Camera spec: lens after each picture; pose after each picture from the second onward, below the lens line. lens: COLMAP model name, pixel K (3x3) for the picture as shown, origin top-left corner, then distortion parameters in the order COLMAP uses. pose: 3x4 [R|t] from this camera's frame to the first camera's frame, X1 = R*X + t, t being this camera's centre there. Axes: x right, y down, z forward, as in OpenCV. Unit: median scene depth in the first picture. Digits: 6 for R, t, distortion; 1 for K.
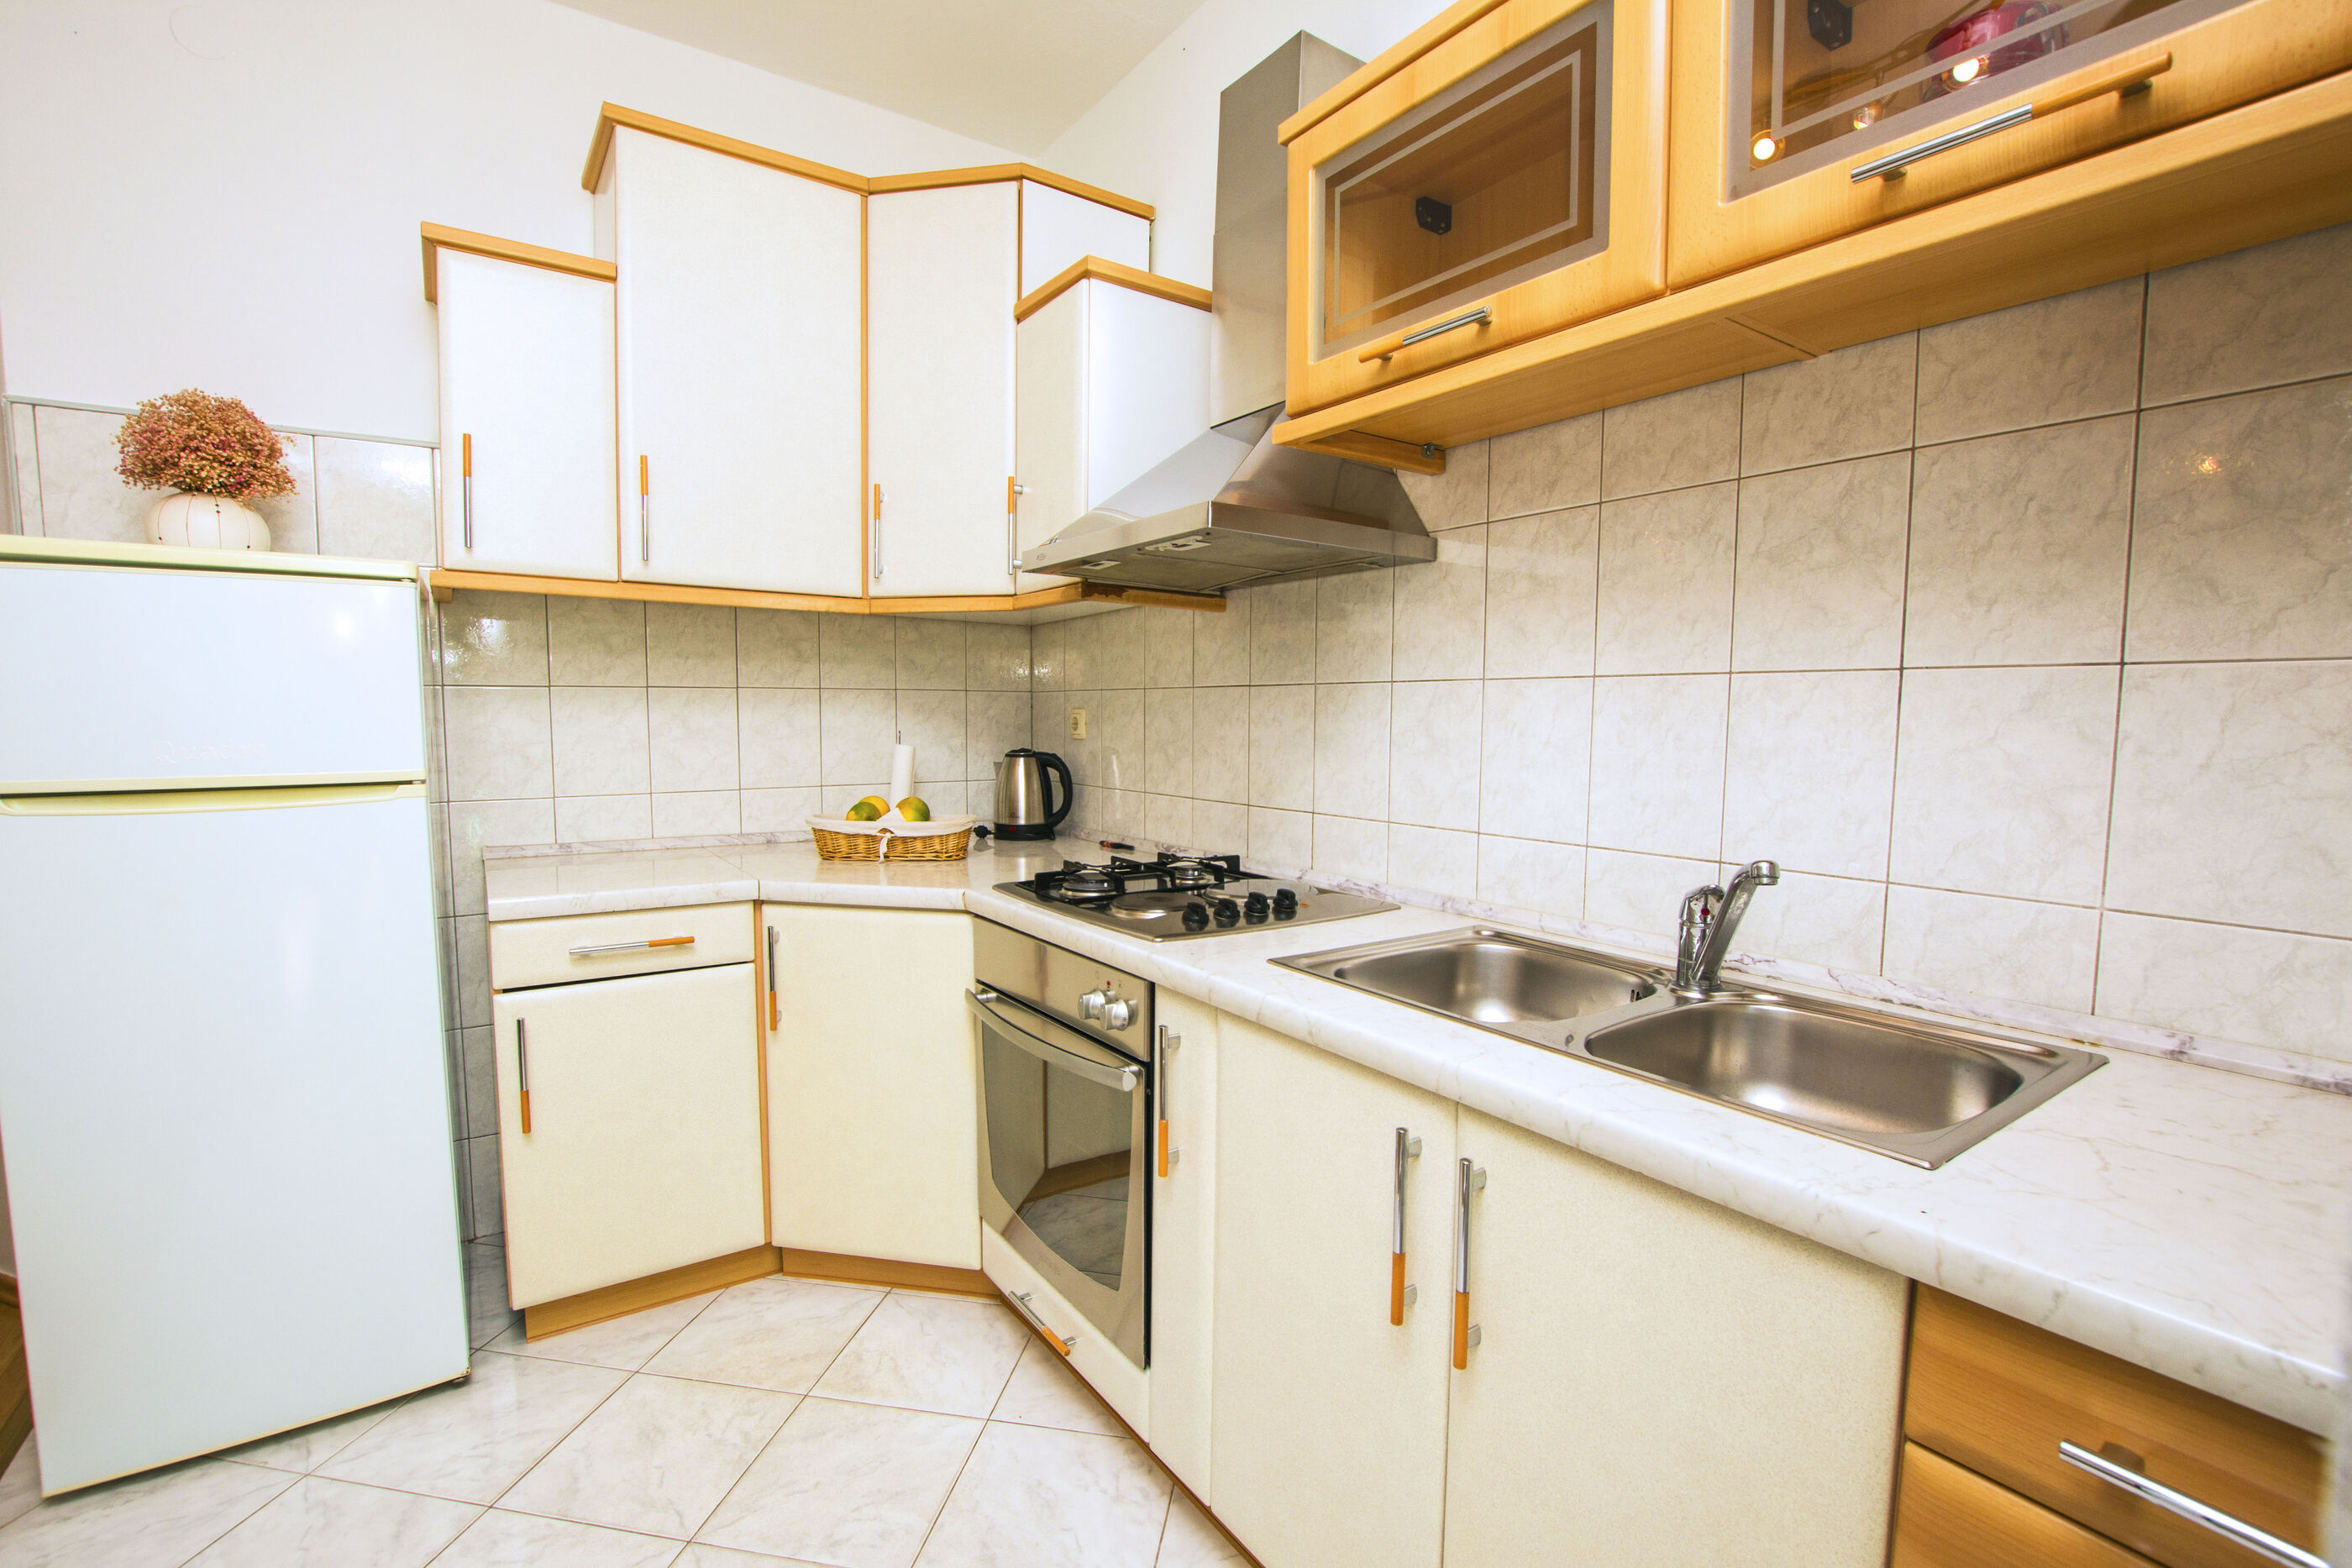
lens RADIAL K [[1035.2, 0, 1176.6], [0, 1035.2, 797.2], [0, 0, 1]] dist [-0.045231, 0.008671]
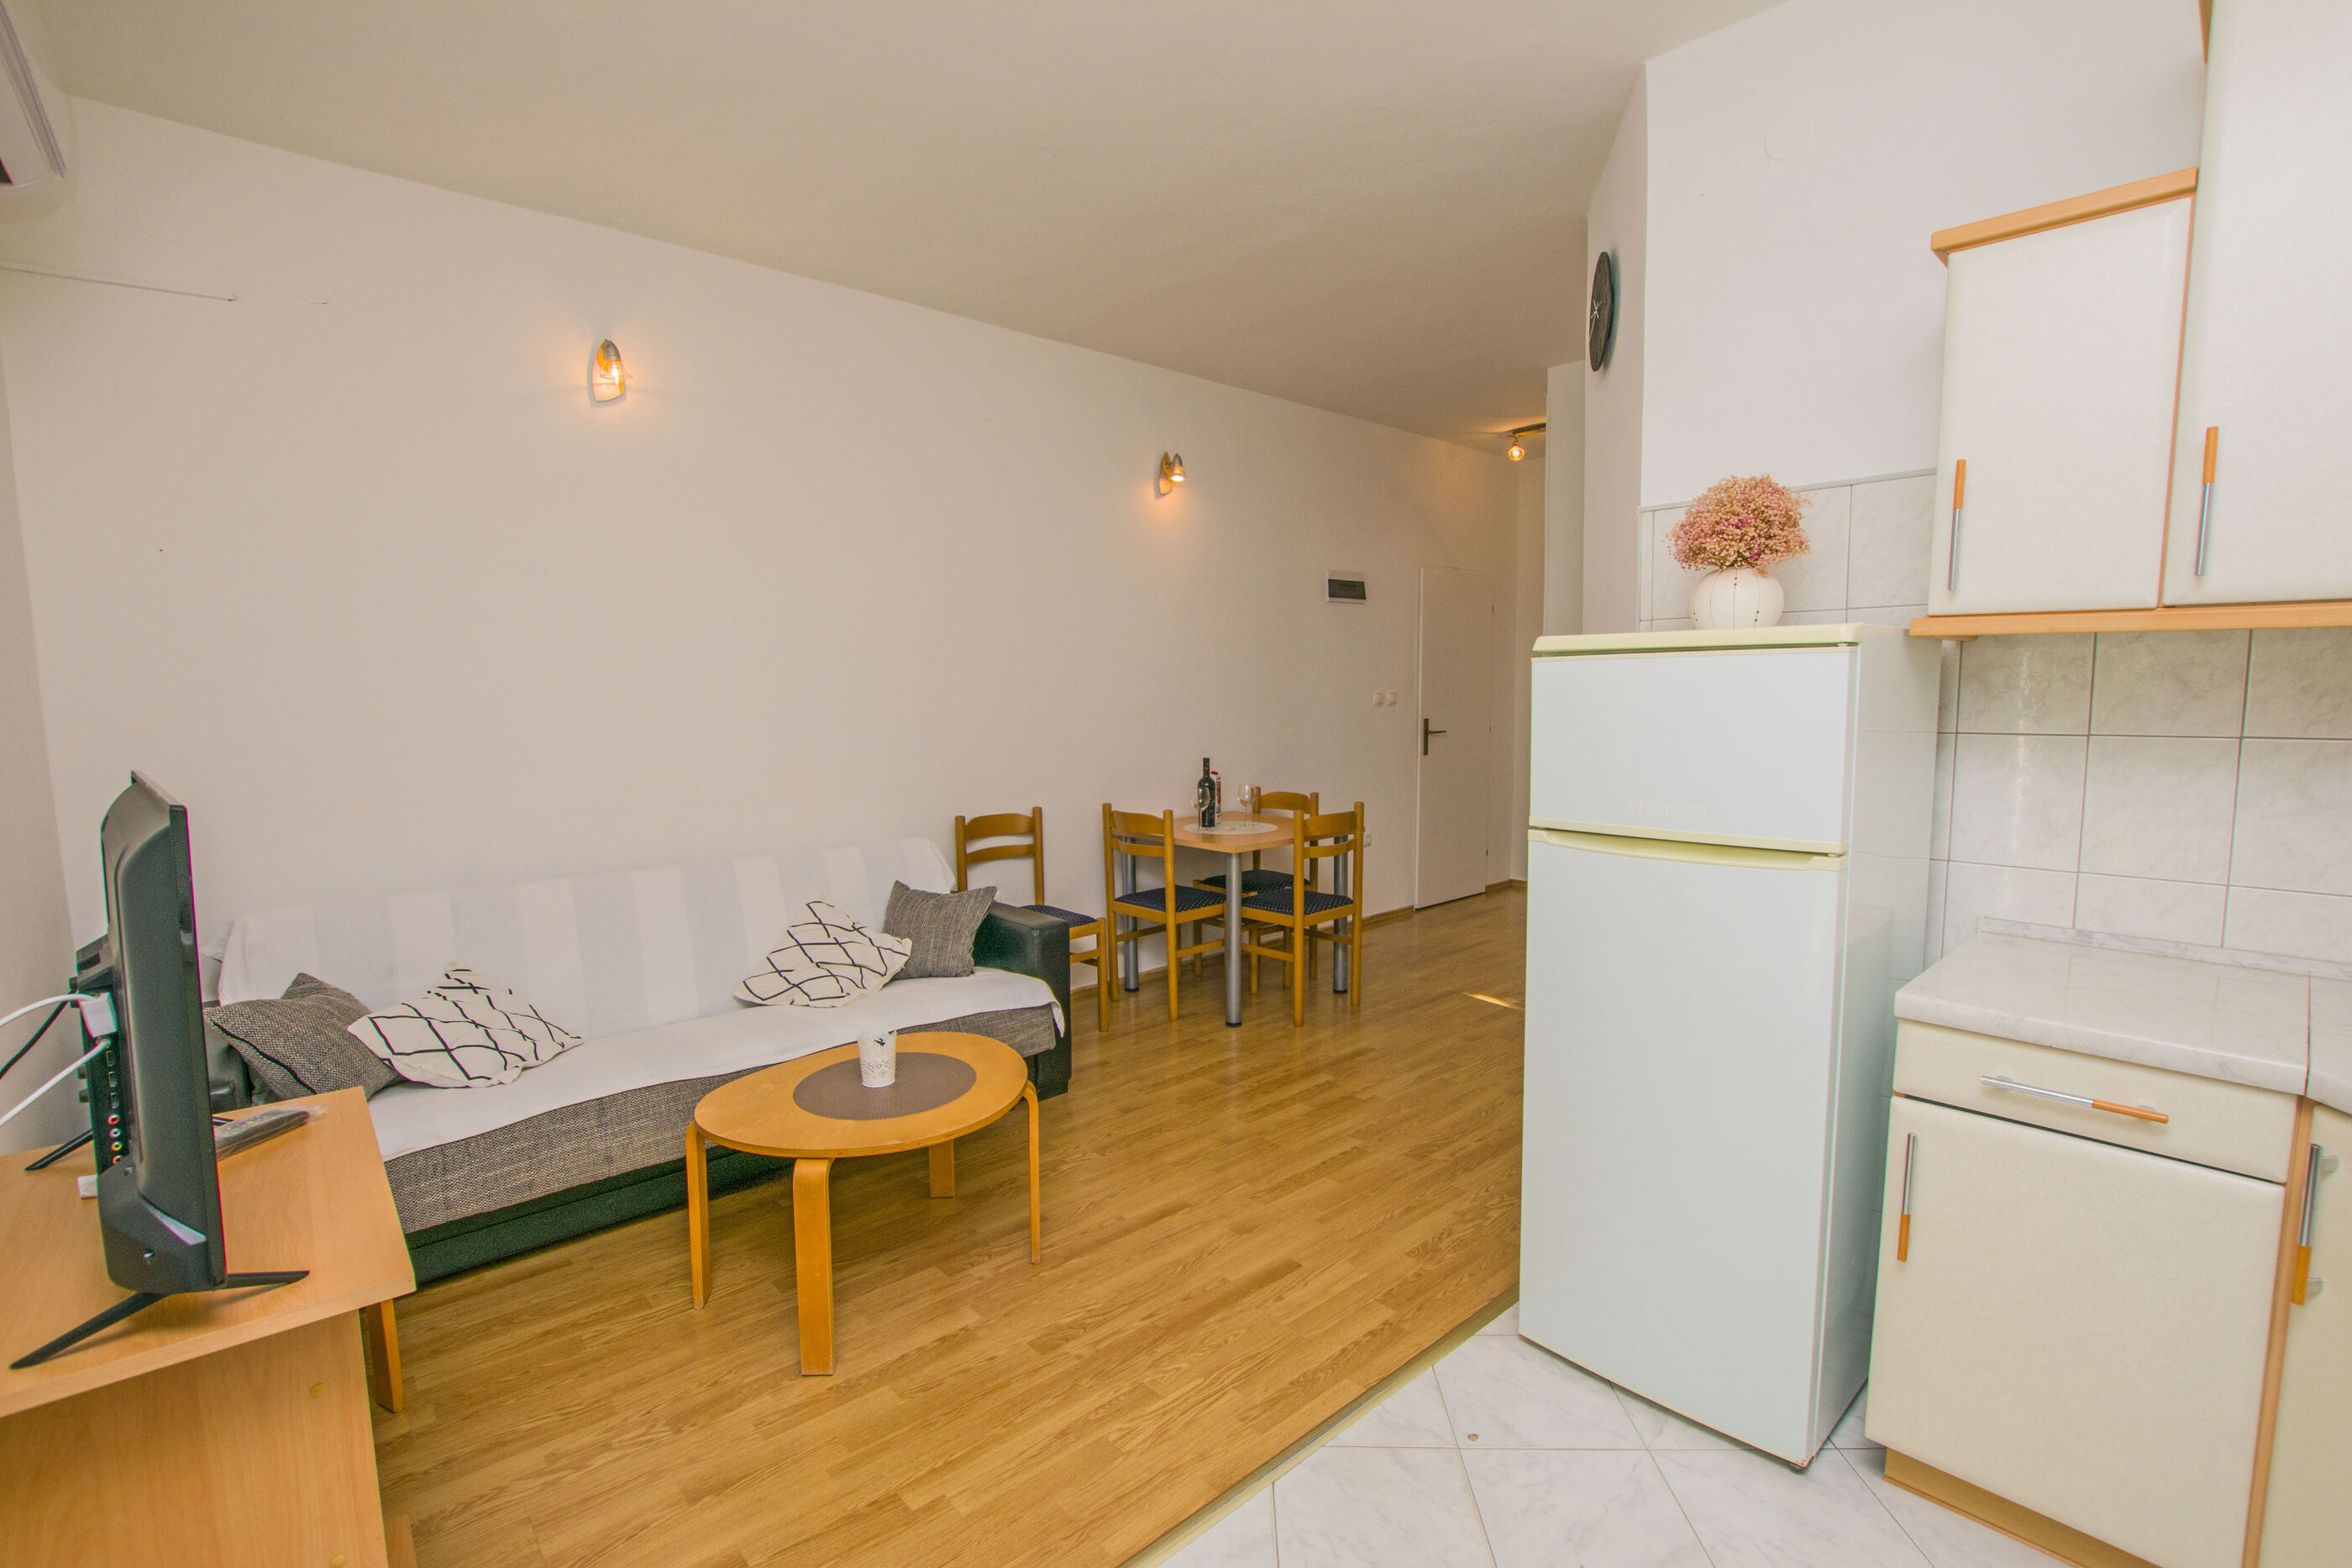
lens RADIAL K [[1035.2, 0, 1176.6], [0, 1035.2, 797.2], [0, 0, 1]] dist [-0.045231, 0.008671]
pose [[0.125048, 0.093281, -0.987756, 0.101481], [-0.070332, 0.993899, 0.084958, -0.095136], [0.989655, 0.058847, 0.130846, 0.229268]]
